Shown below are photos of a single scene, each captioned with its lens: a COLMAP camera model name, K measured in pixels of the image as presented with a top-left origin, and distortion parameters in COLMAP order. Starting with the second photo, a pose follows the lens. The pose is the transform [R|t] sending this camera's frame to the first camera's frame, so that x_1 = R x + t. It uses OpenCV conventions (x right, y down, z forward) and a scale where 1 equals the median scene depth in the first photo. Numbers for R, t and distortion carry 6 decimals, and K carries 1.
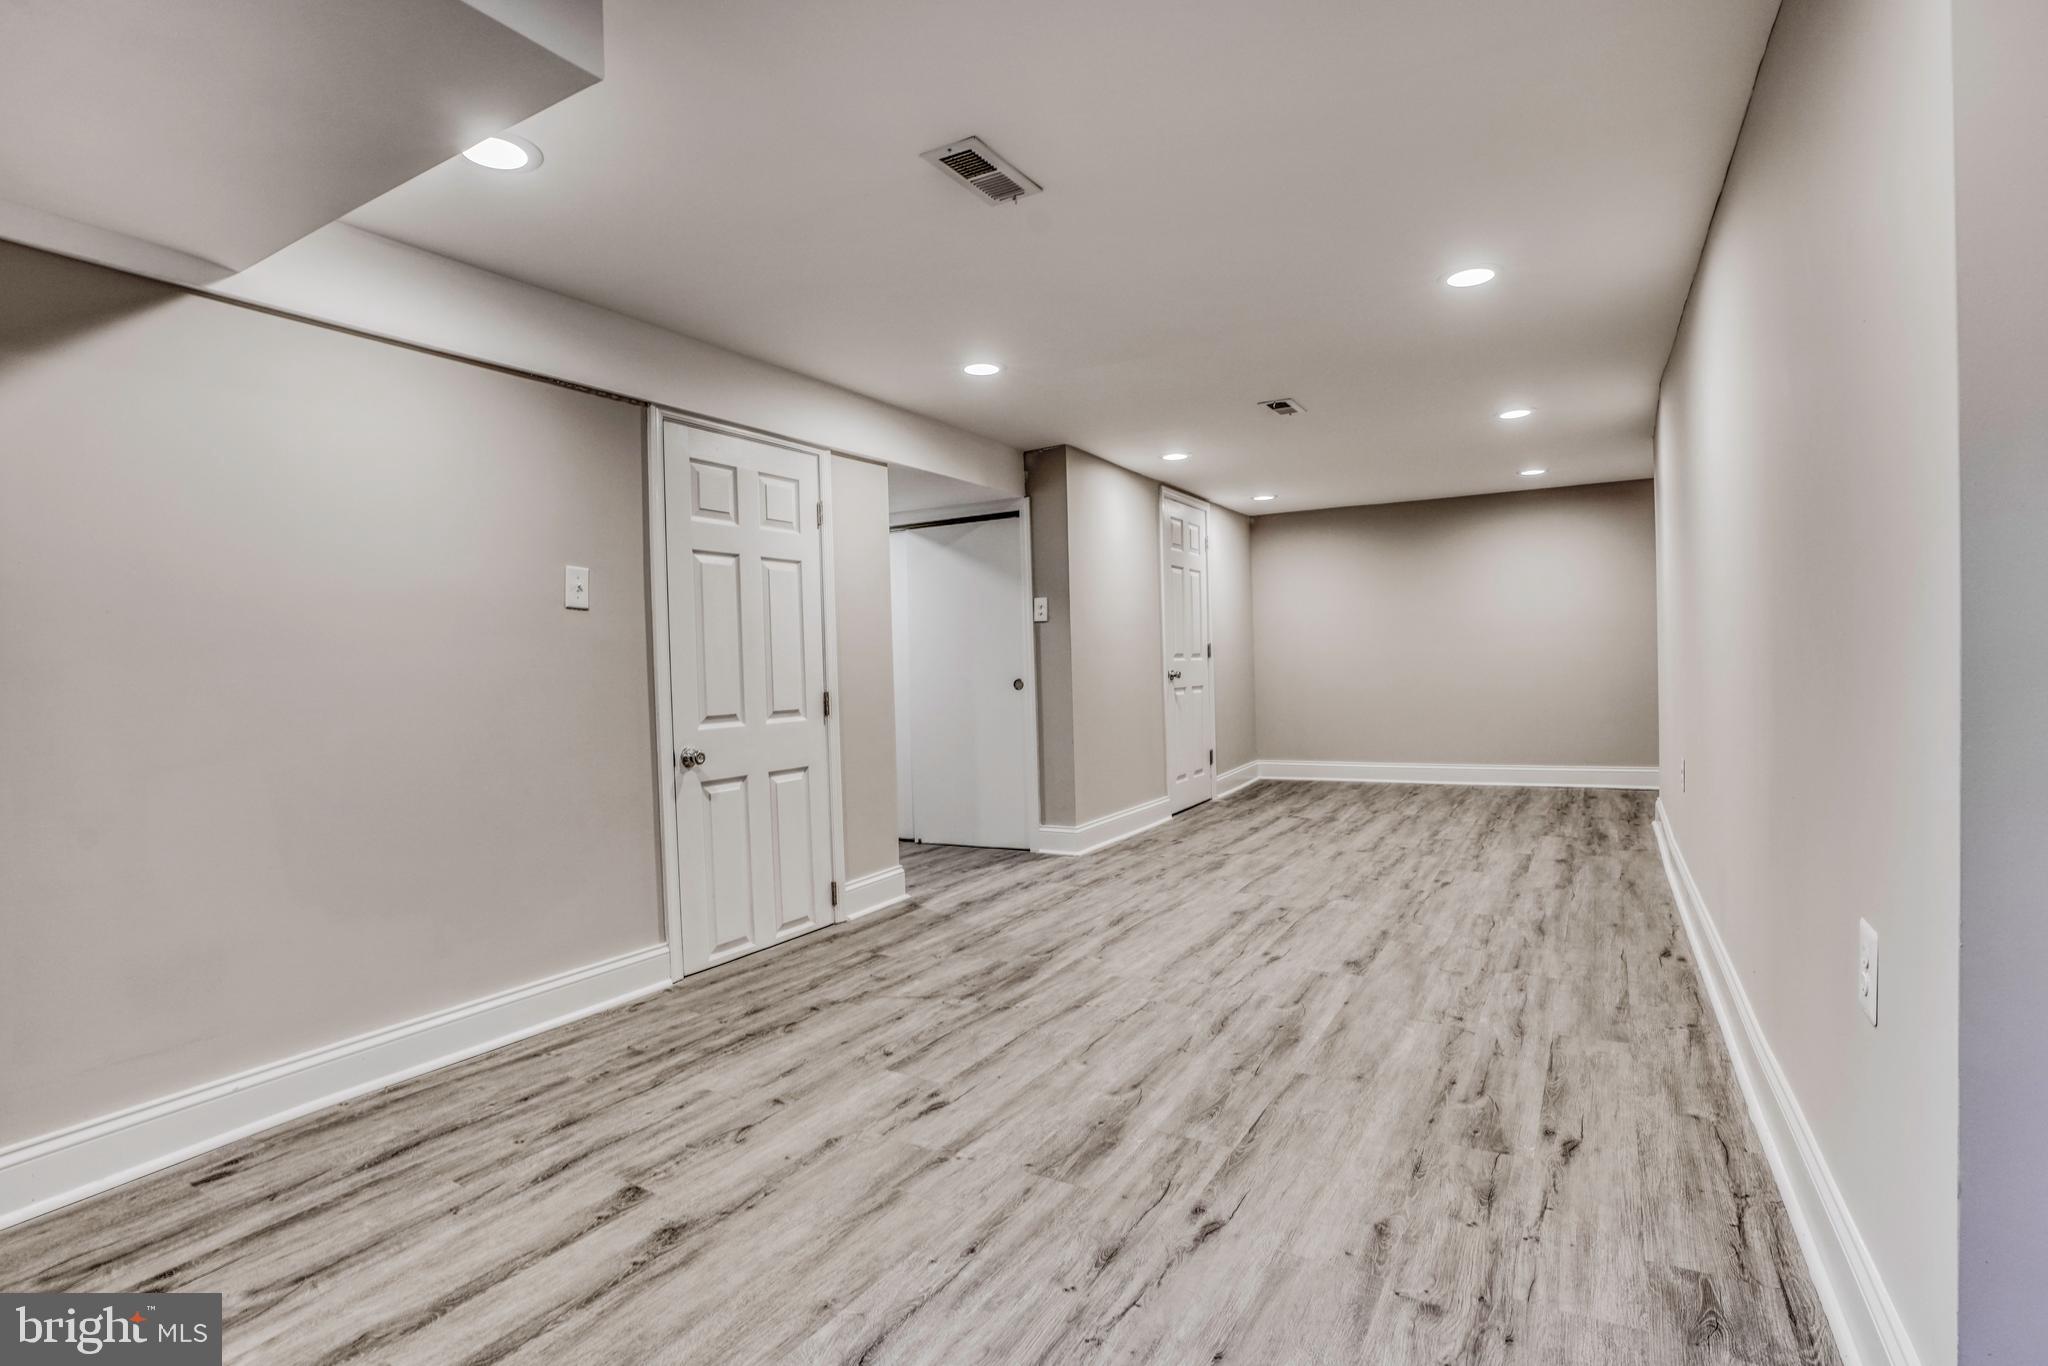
lens RADIAL K [[953.8, 0, 1036.0], [0, 953.8, 682.6], [0, 0, 1]] dist [-0.069291, 0.024275]
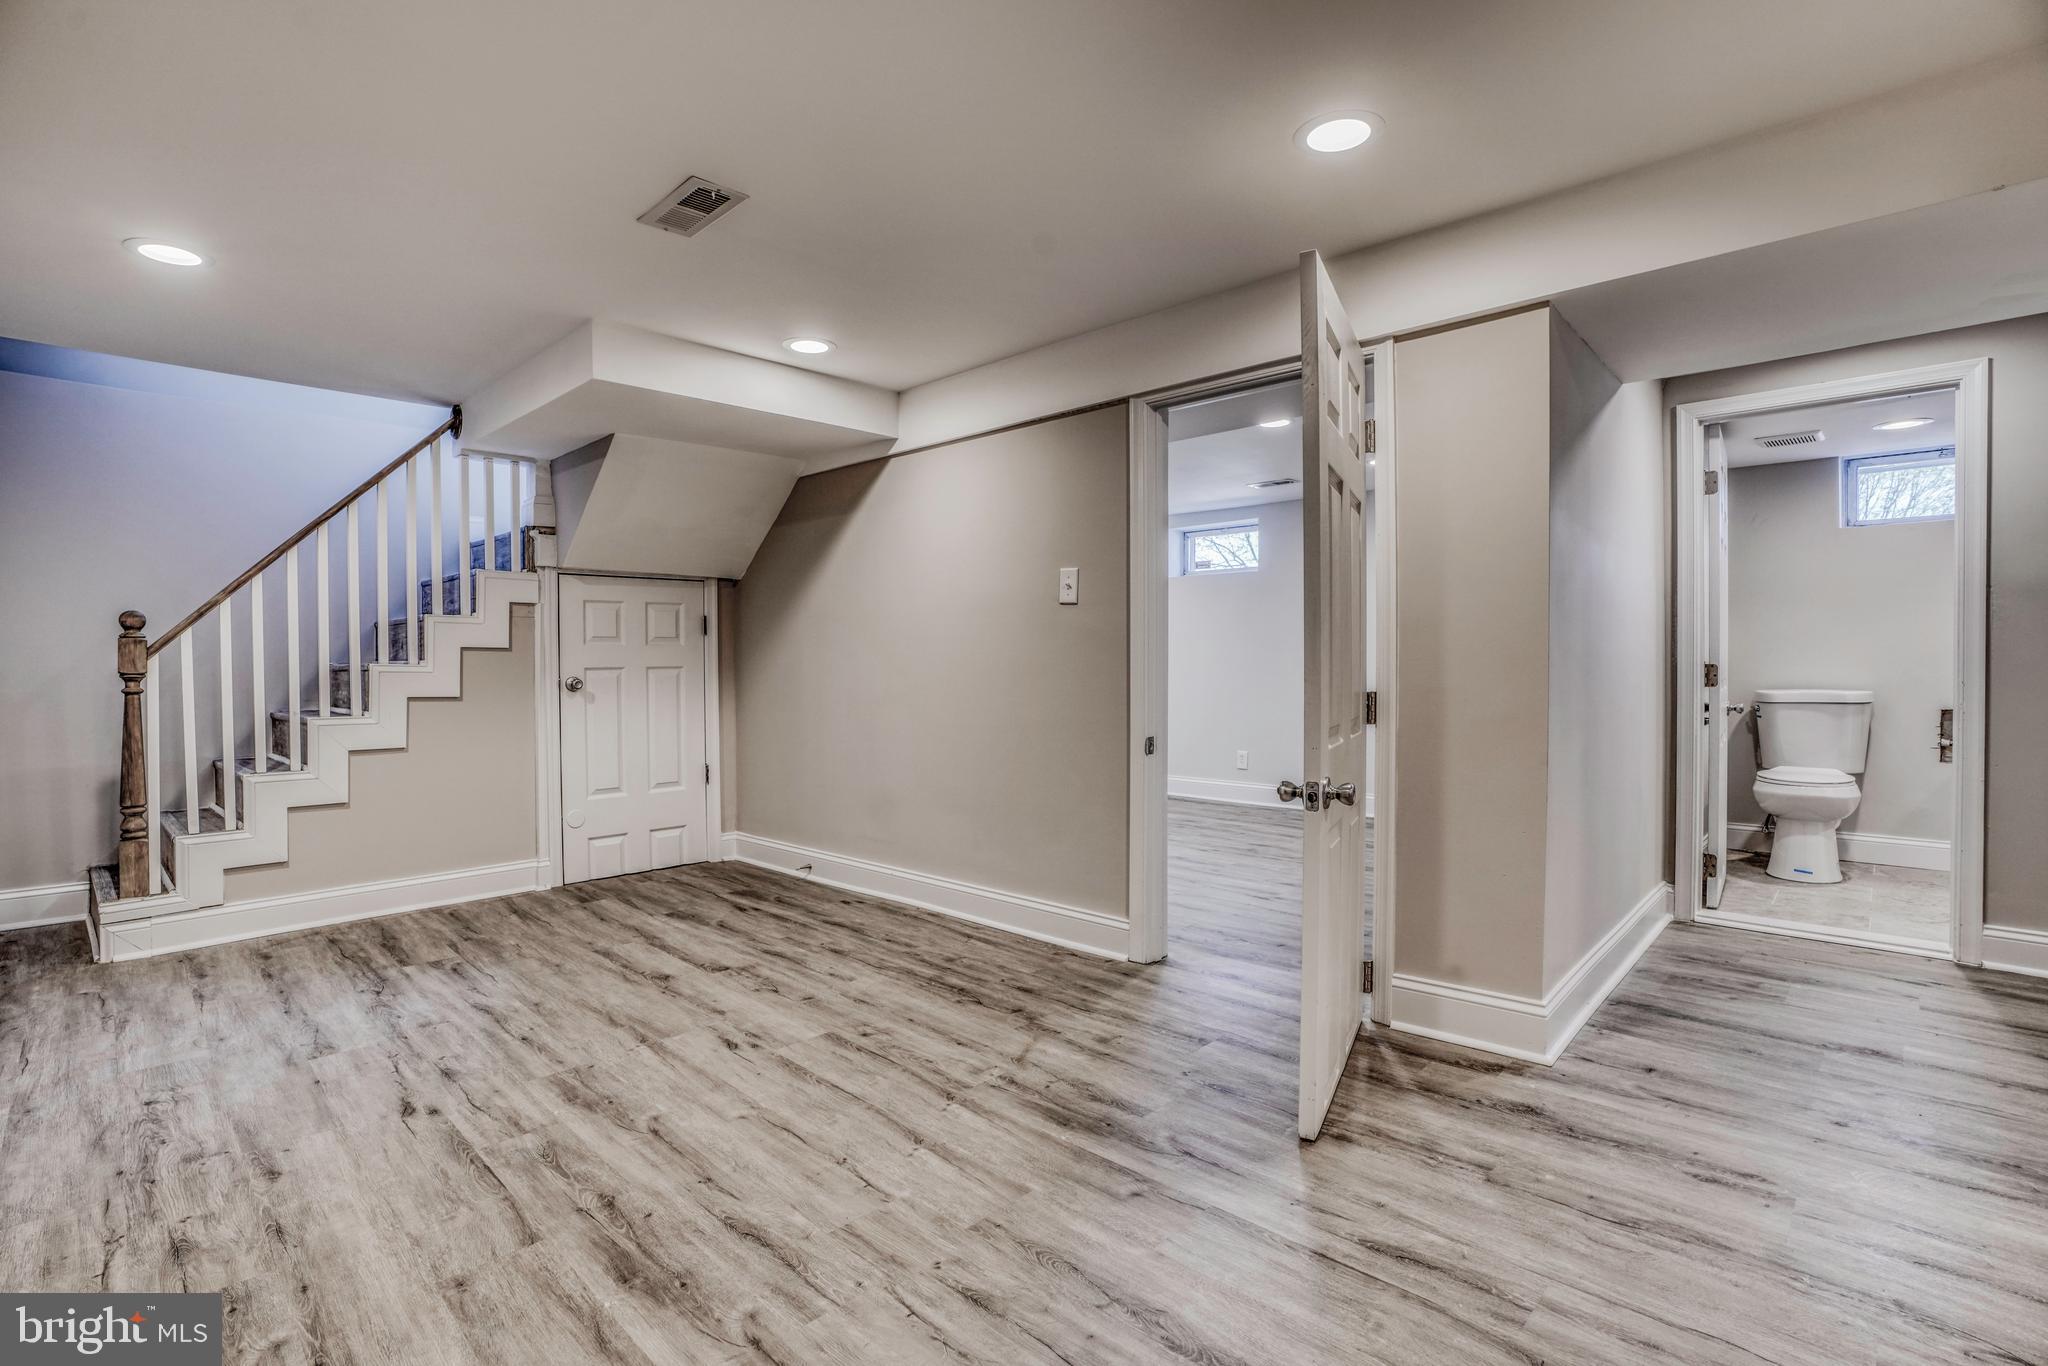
lens RADIAL K [[953.8, 0, 1015.8], [0, 953.8, 682.4], [0, 0, 1]] dist [-0.069291, 0.024275]
pose [[-0.231196, 0.051560, -0.971540, 0.844132], [-0.003928, 0.998537, 0.053928, -0.054188], [0.972899, 0.016284, -0.230655, 1.479590]]
